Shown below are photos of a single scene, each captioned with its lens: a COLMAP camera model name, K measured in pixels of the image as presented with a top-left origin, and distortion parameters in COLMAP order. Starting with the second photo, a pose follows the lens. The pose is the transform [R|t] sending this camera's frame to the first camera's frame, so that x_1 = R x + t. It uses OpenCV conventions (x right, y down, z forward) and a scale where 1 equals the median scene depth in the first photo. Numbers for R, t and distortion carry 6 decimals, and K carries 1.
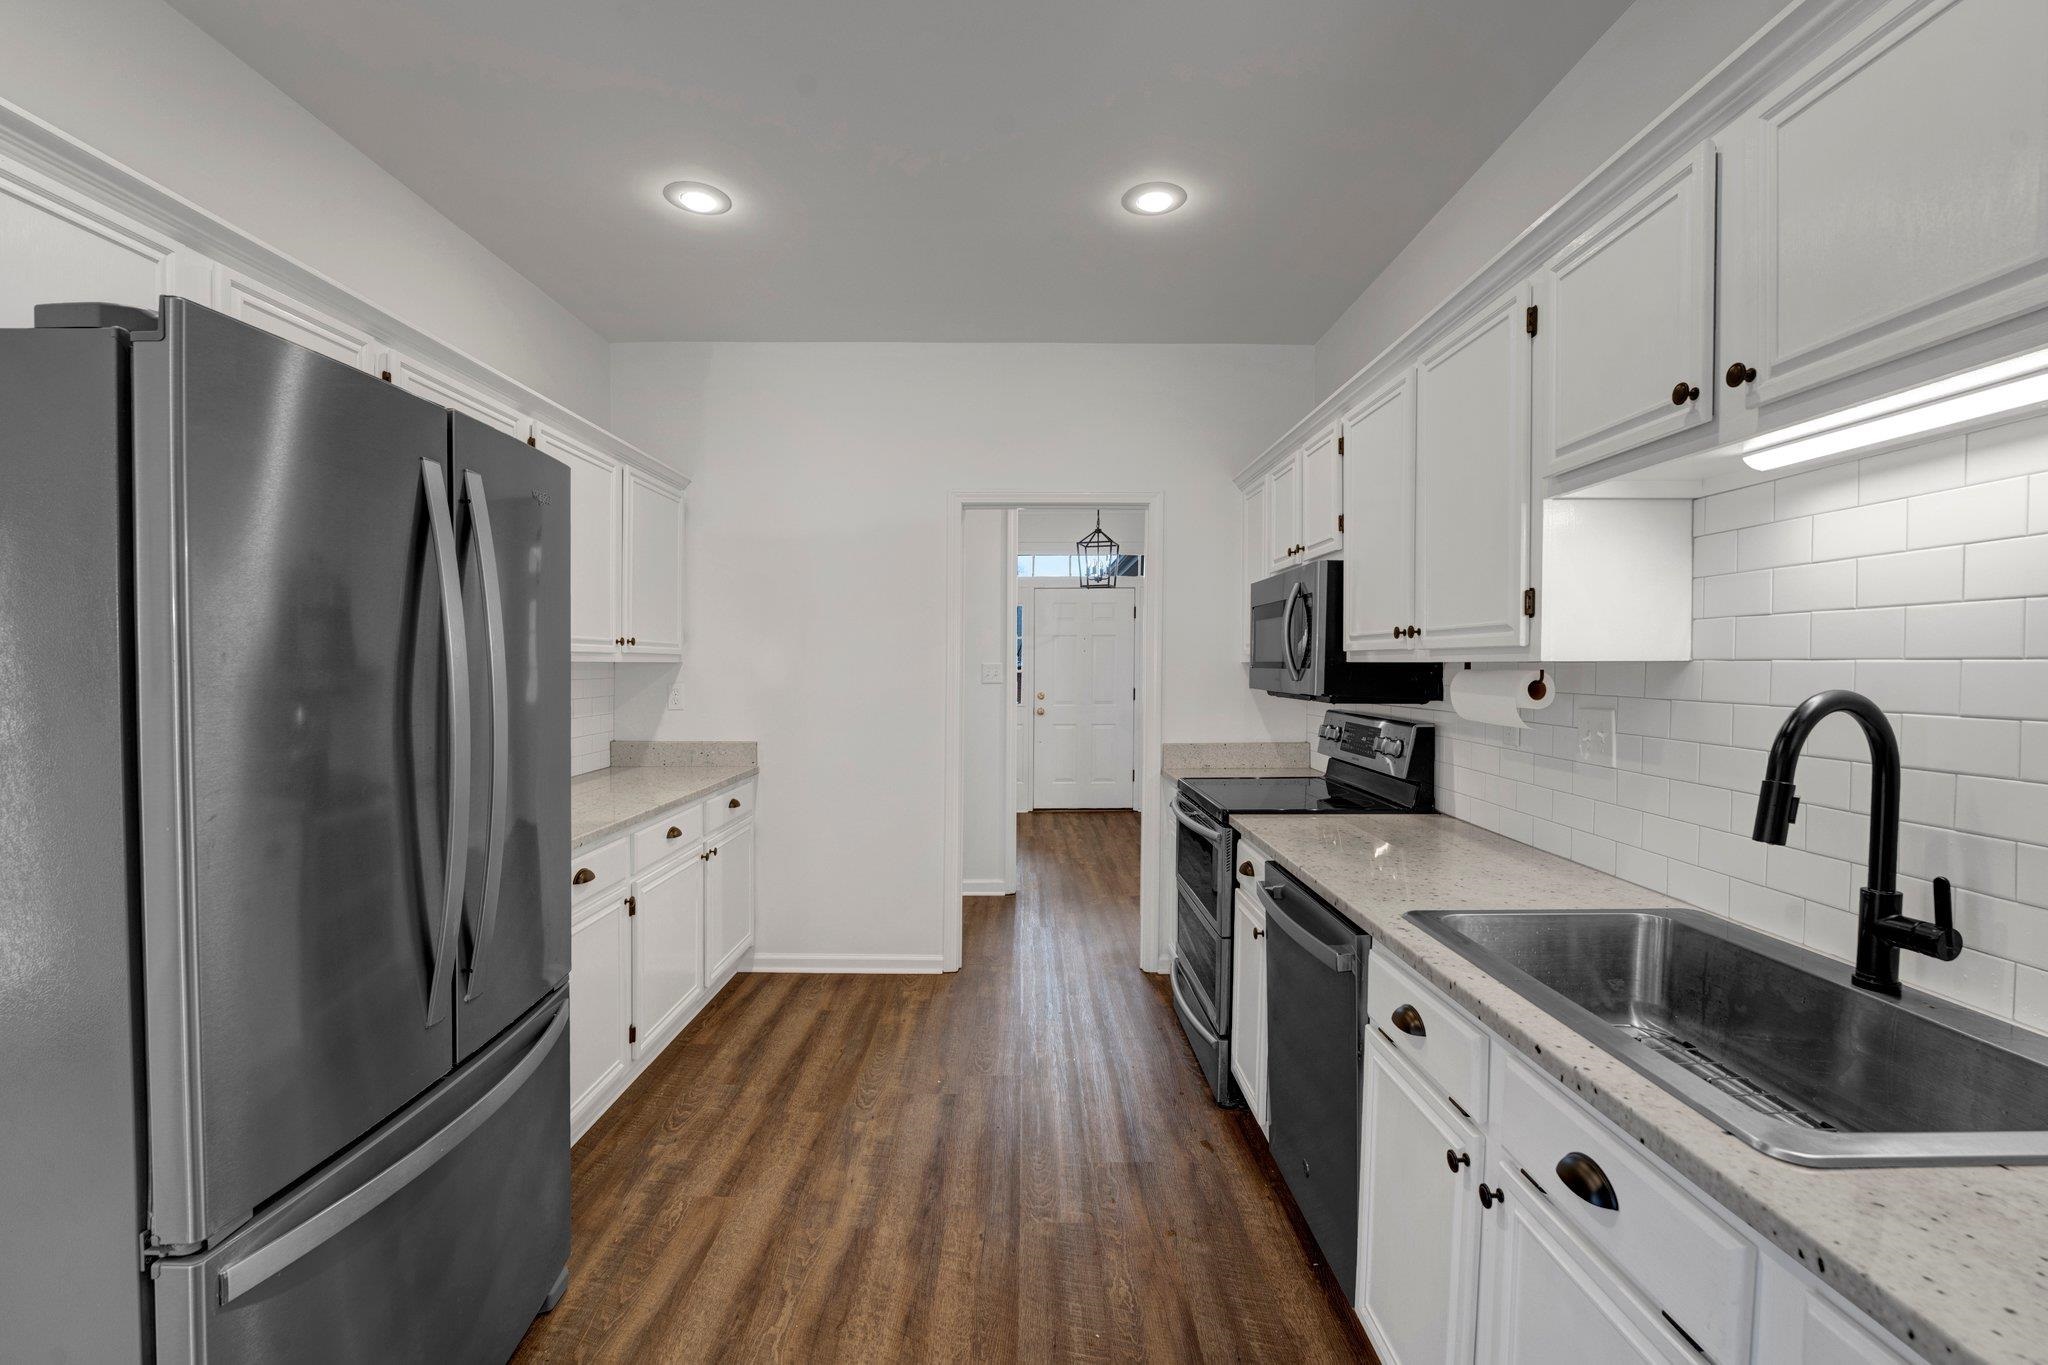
lens RADIAL K [[932.2, 0, 1085.2], [0, 932.2, 659.2], [0, 0, 1]] dist [0.022303, -0.000713]
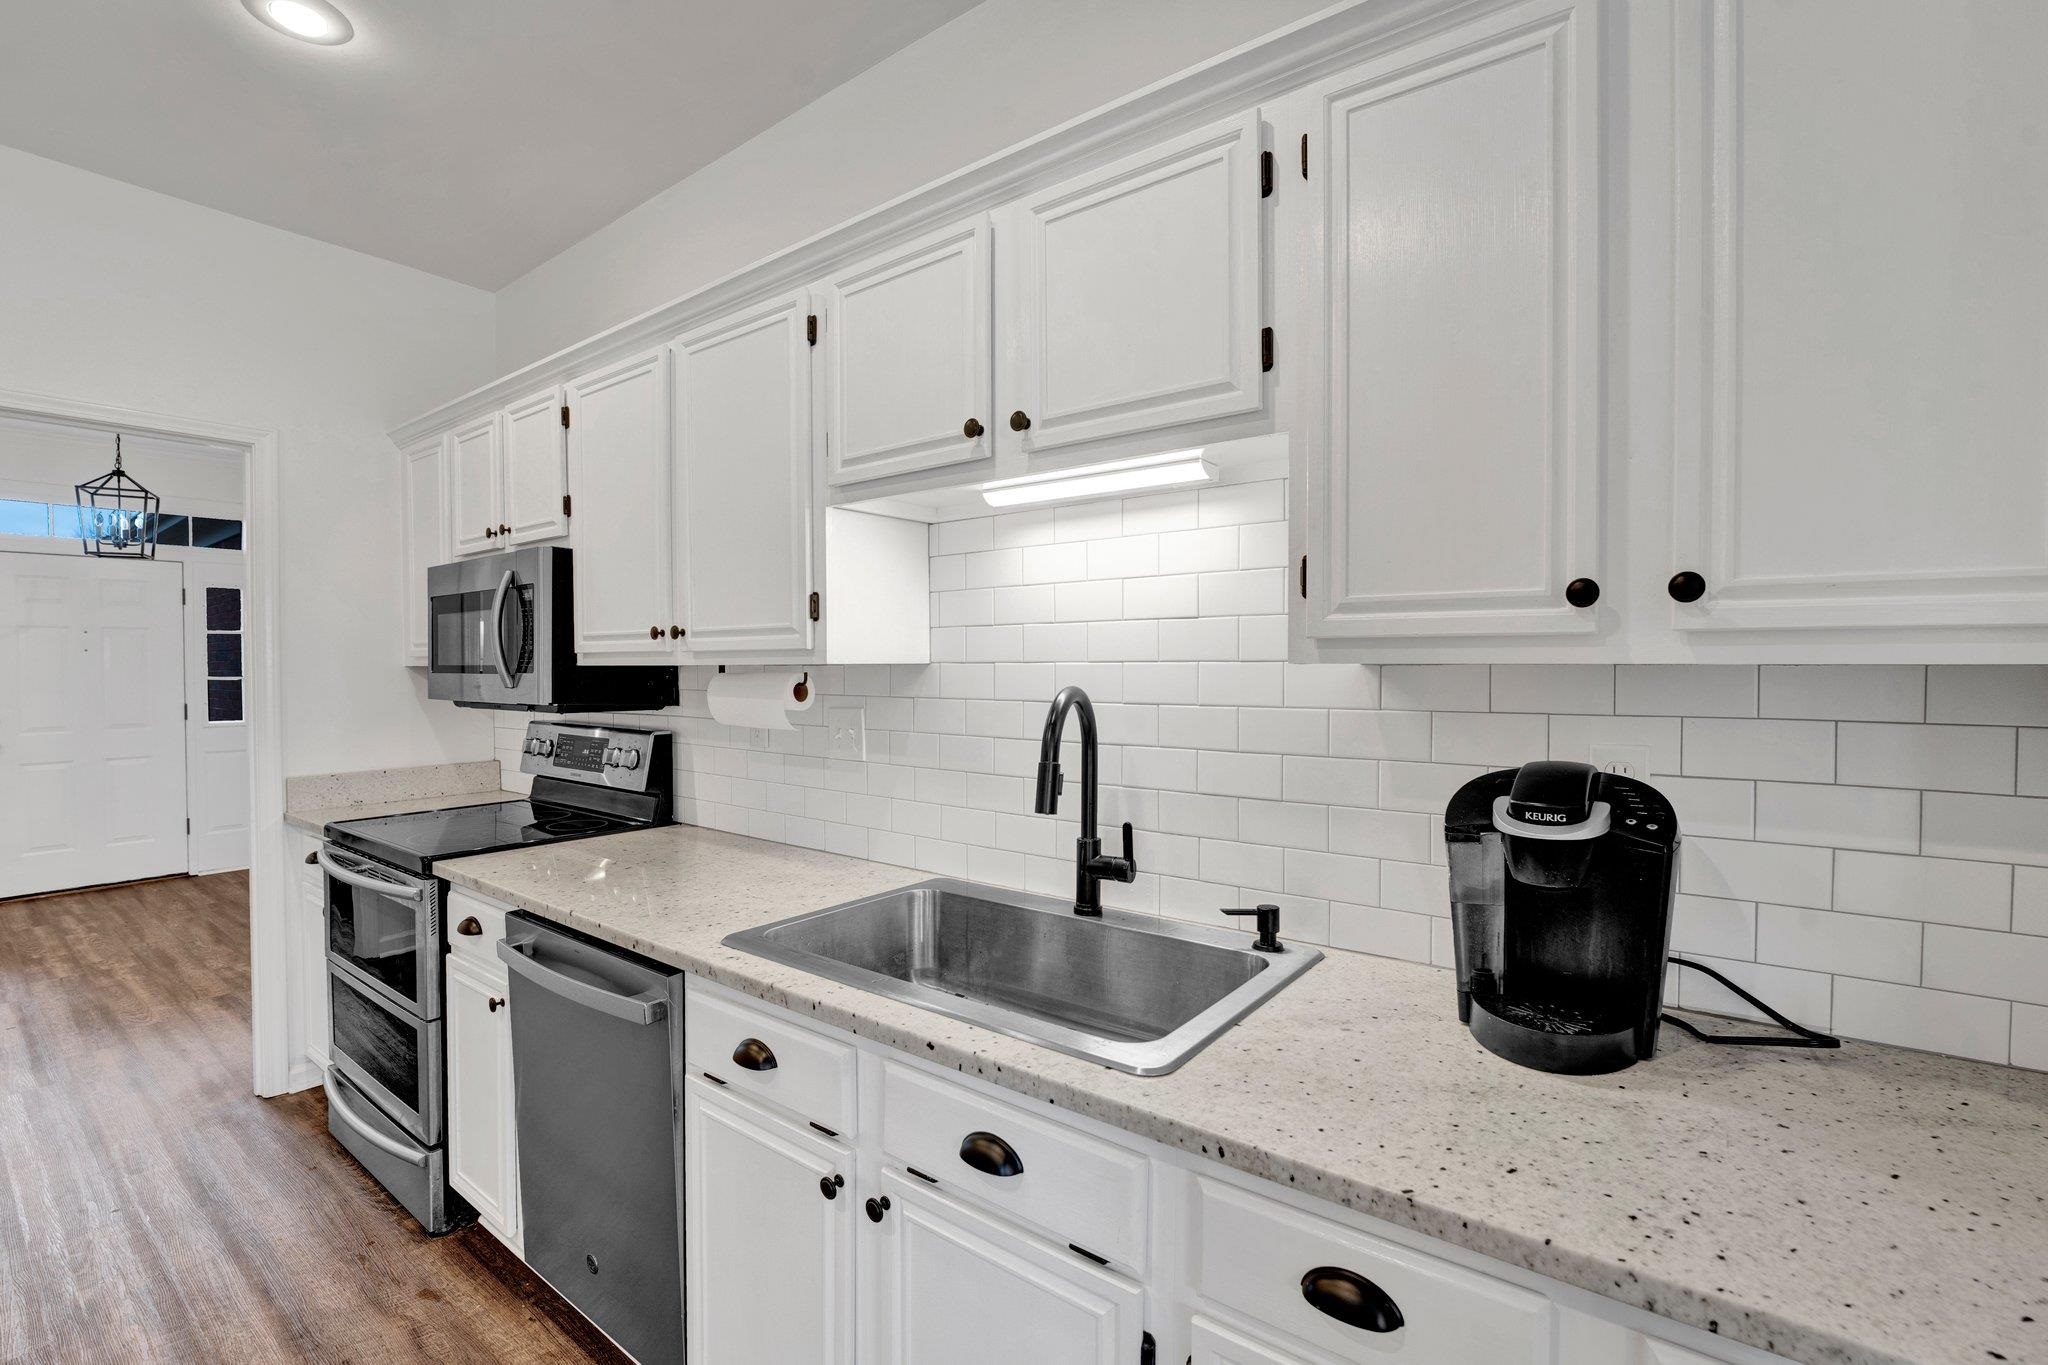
lens RADIAL K [[902.2, 0, 1022.2], [0, 902.2, 677.5], [0, 0, 1]] dist [-0.001727, 0.000231]
pose [[0.658691, -0.013924, 0.752284, -0.113088], [0.000630, 0.999839, 0.017954, -0.000850], [-0.752413, -0.011352, 0.658594, 0.178953]]
